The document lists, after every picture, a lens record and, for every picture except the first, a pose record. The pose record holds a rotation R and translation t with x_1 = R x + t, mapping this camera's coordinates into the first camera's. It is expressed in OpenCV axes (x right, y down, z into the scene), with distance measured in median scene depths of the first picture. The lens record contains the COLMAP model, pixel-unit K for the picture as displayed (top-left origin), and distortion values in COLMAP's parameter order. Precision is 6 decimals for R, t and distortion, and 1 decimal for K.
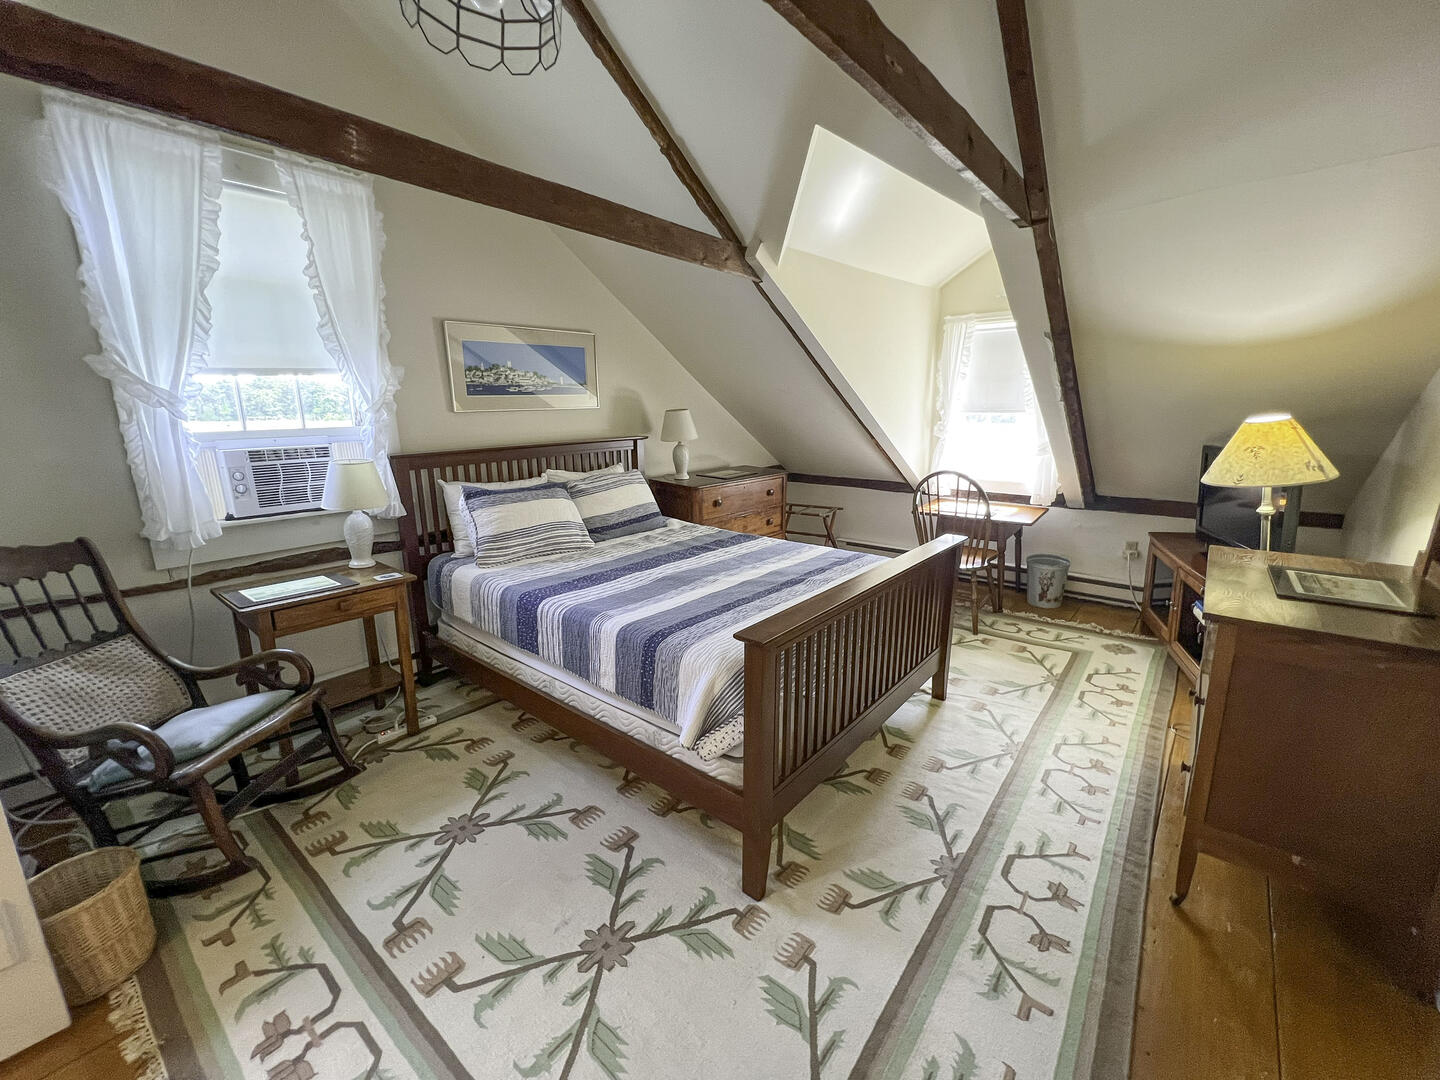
lens RADIAL K [[593.3, 0, 728.7], [0, 593.3, 539.4], [0, 0, 1]] dist [0.000827, -0.000127]
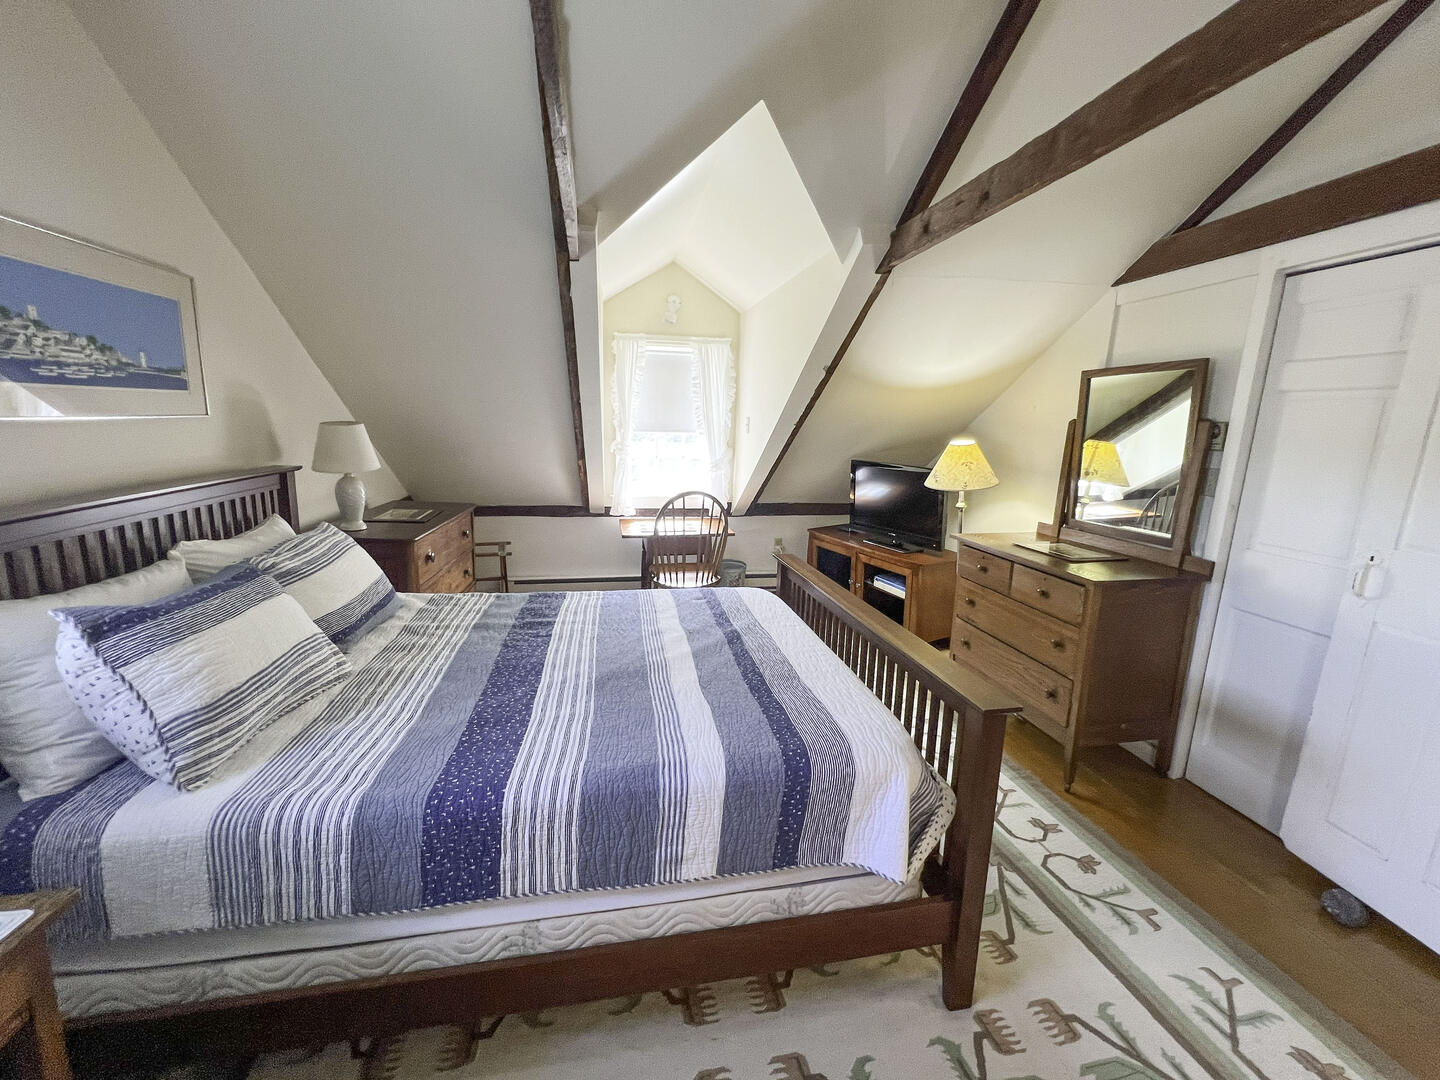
lens RADIAL K [[593.3, 0, 729.7], [0, 593.3, 539.9], [0, 0, 1]] dist [0.000827, -0.000127]
pose [[0.636287, -0.126477, 0.761014, -0.514641], [0.142547, 0.988758, 0.045142, -0.102306], [-0.758168, 0.079757, 0.647163, 0.454355]]
